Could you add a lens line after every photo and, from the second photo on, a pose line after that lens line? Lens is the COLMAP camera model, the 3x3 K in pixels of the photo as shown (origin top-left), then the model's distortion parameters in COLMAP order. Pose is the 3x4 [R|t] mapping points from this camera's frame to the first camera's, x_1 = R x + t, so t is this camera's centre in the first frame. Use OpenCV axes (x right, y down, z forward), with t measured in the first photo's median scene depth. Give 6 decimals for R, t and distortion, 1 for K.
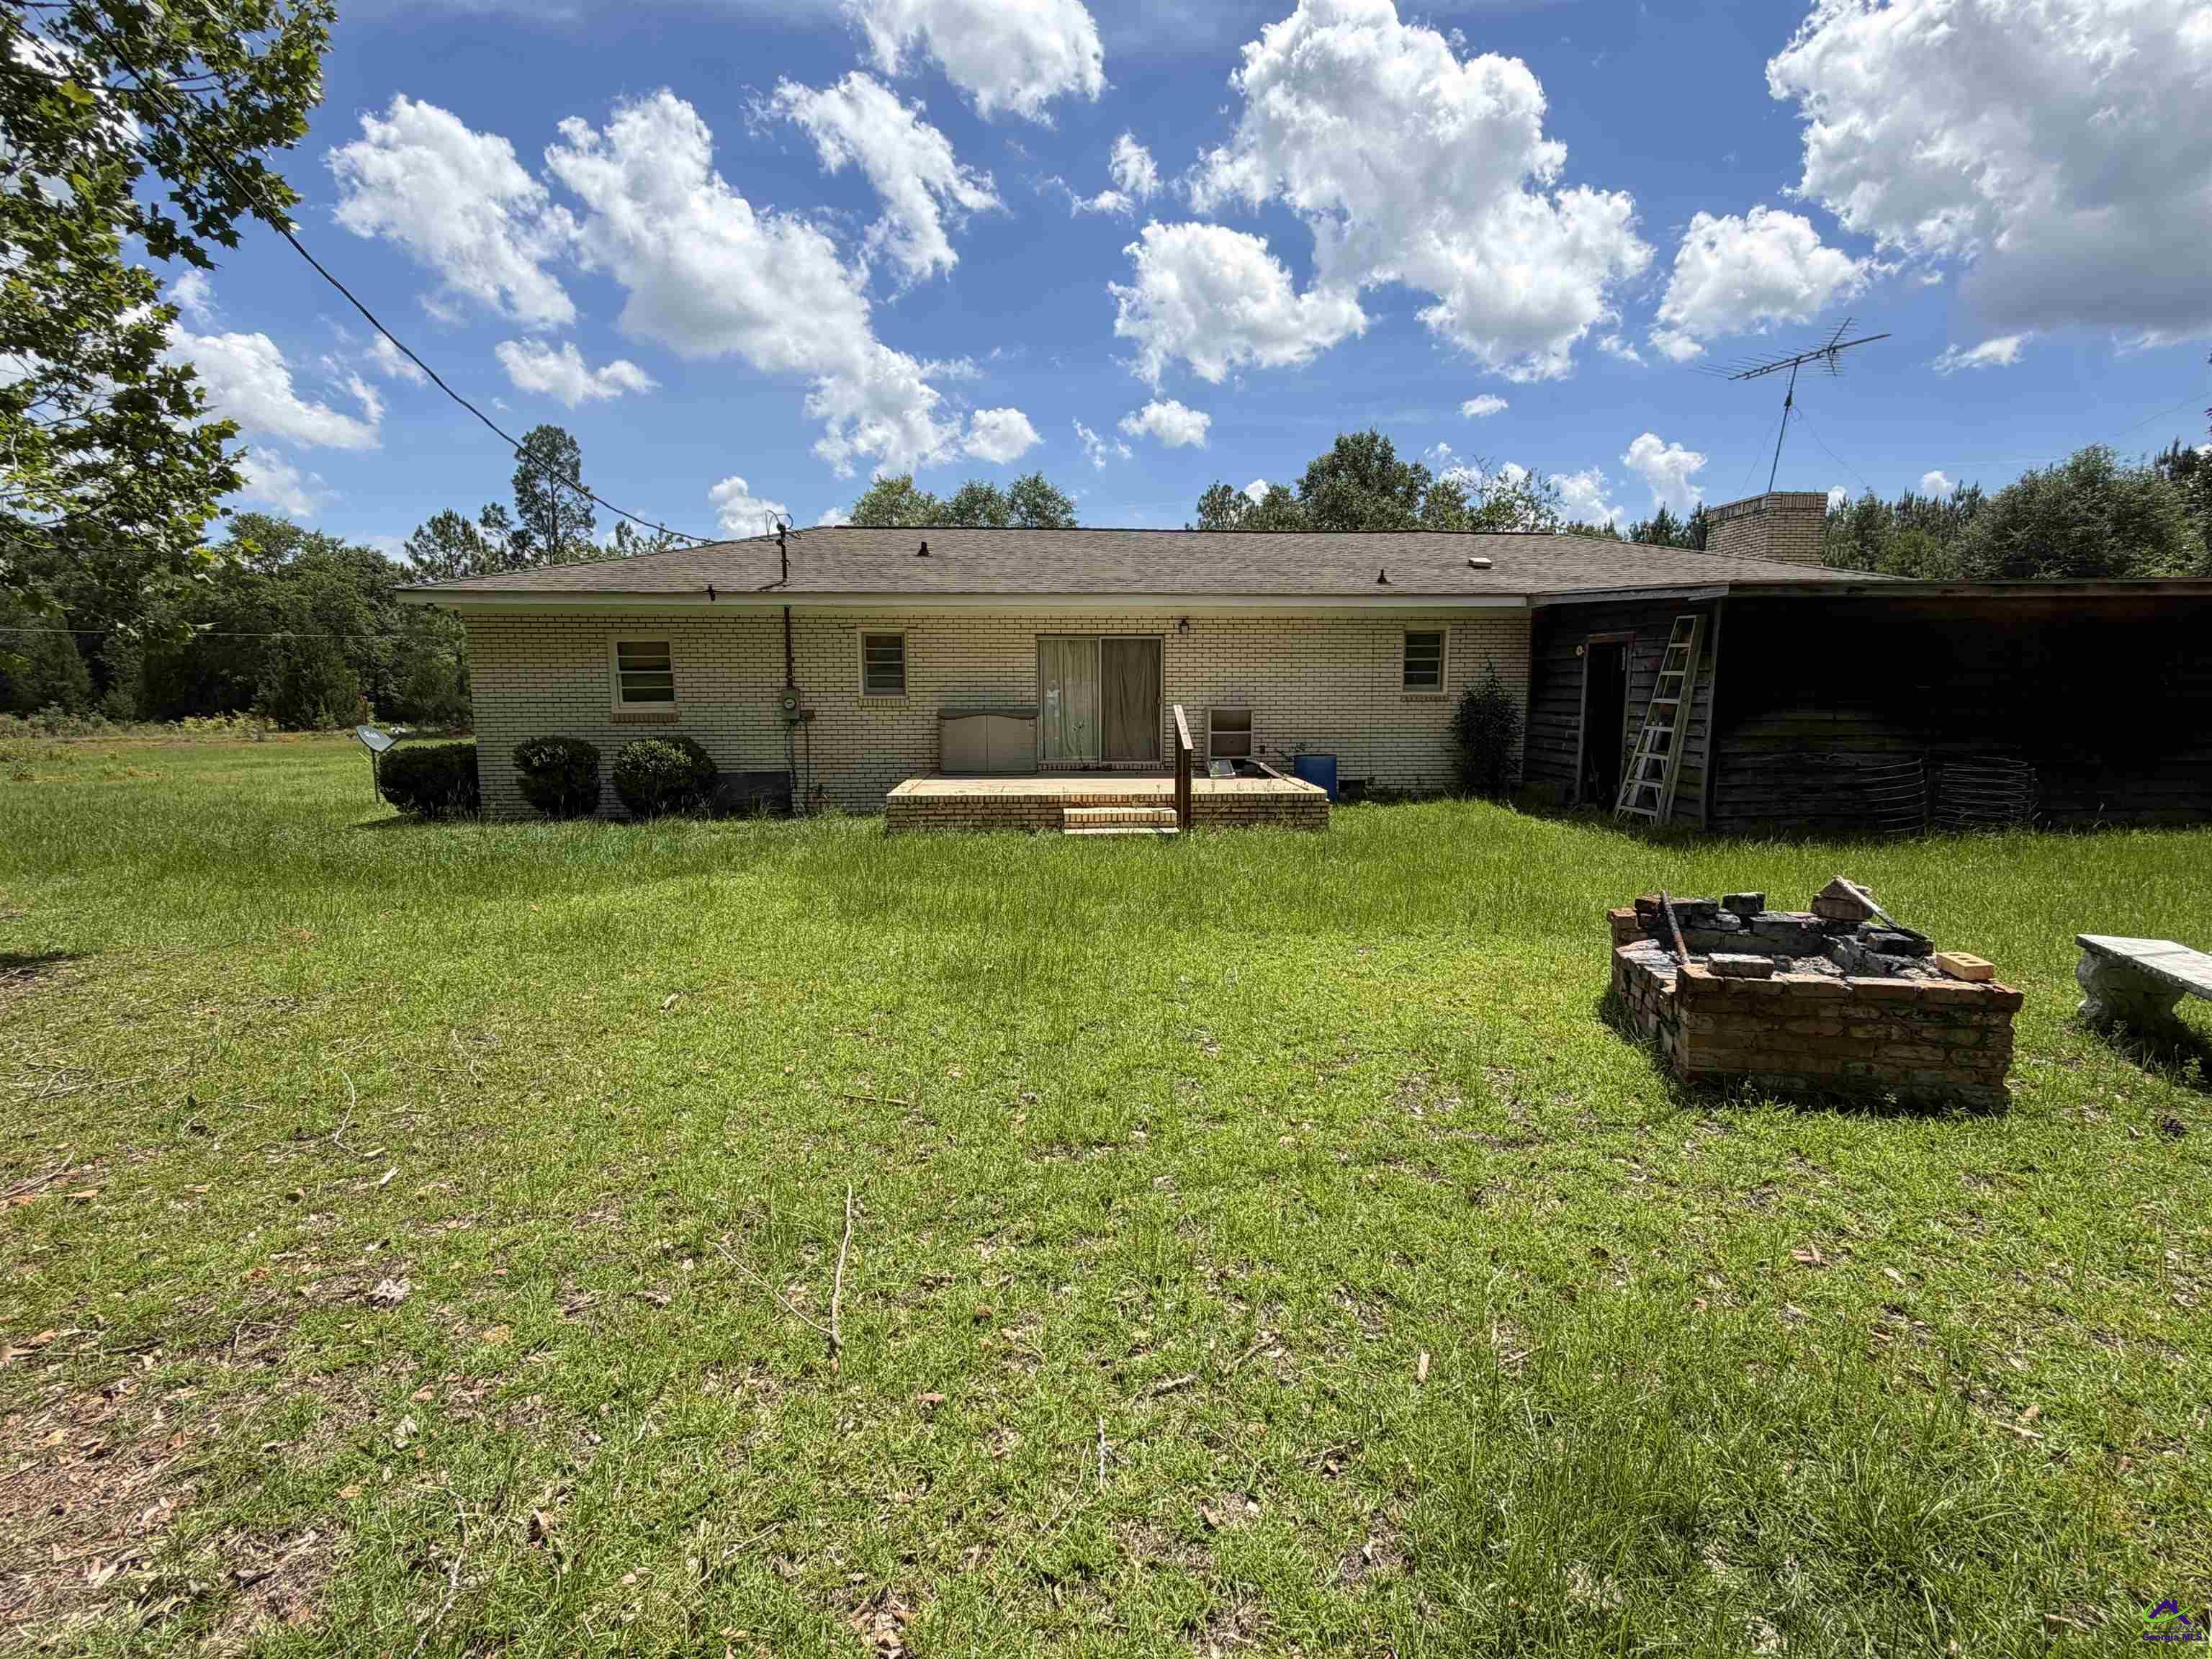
lens RADIAL K [[1060.6, 0, 1114.9], [0, 1060.6, 825.9], [0, 0, 1]] dist [-0.002137, 0.001007]
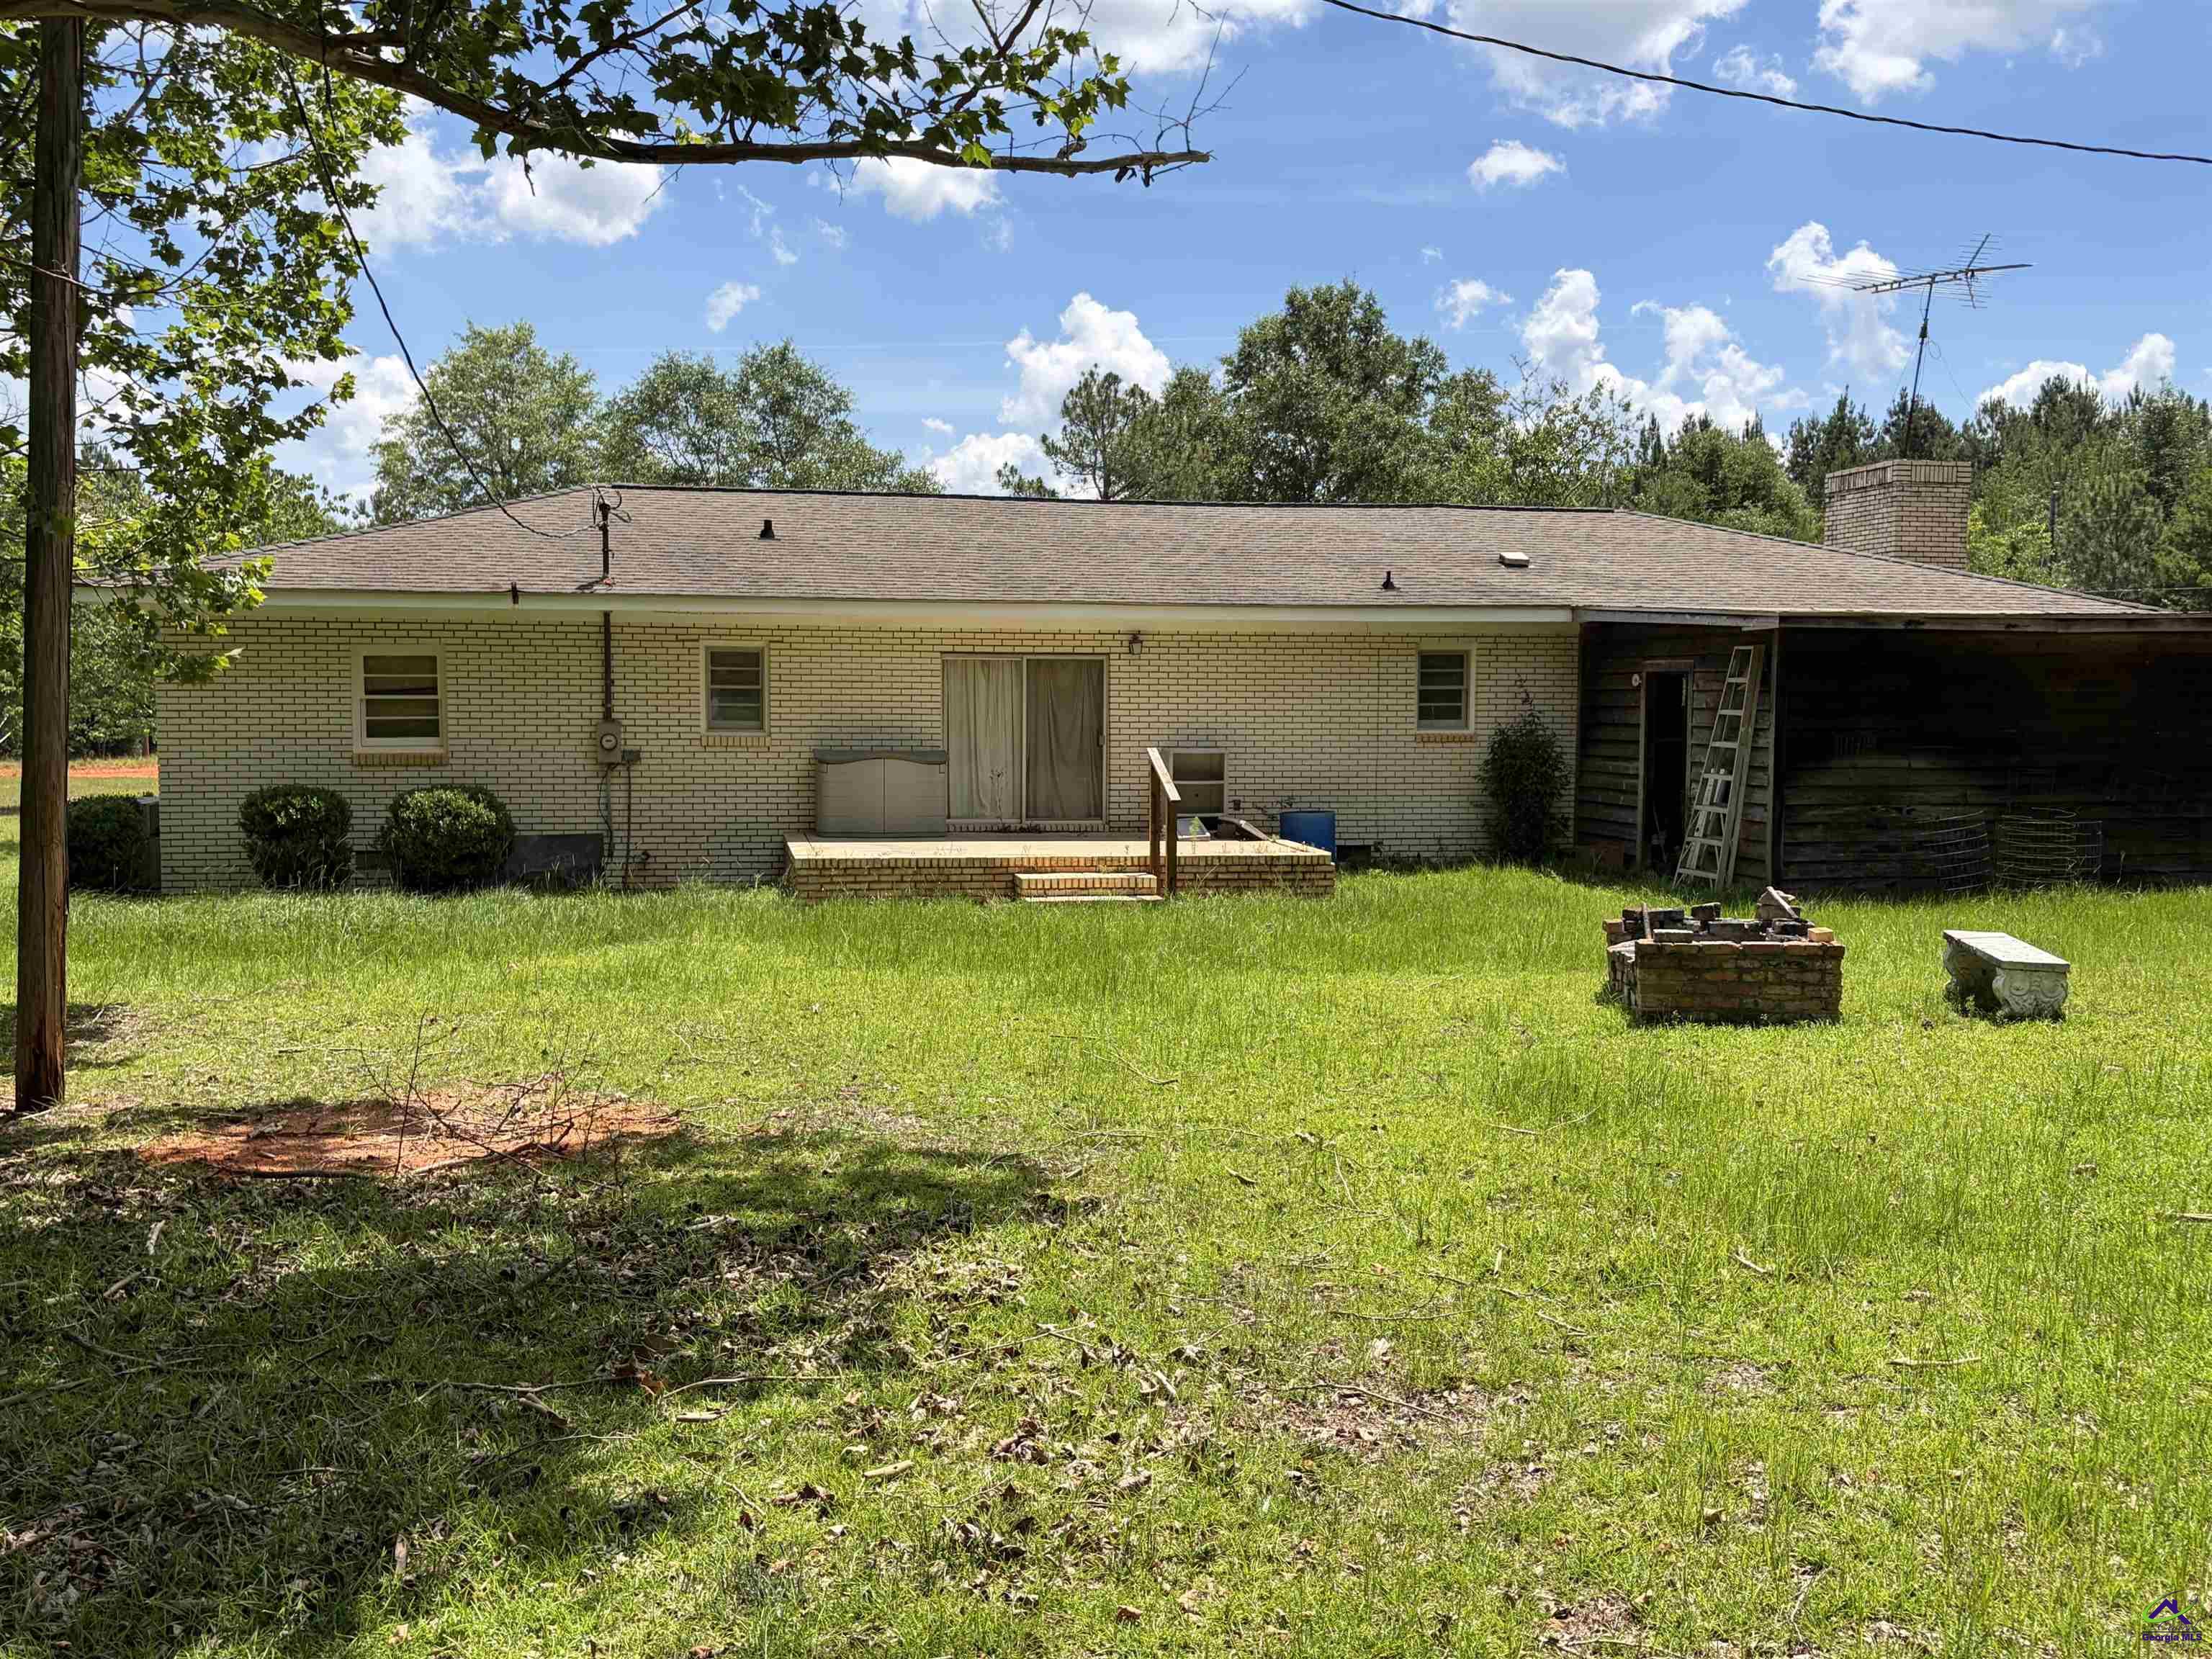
lens RADIAL K [[2089.2, 0, 1089.1], [0, 2089.2, 875.7], [0, 0, 1]] dist [0.051826, -0.019697]
pose [[0.992989, -0.003323, 0.118161, -0.153080], [0.008906, 0.998867, -0.046753, 0.050644], [-0.117872, 0.047477, 0.991893, -0.498421]]
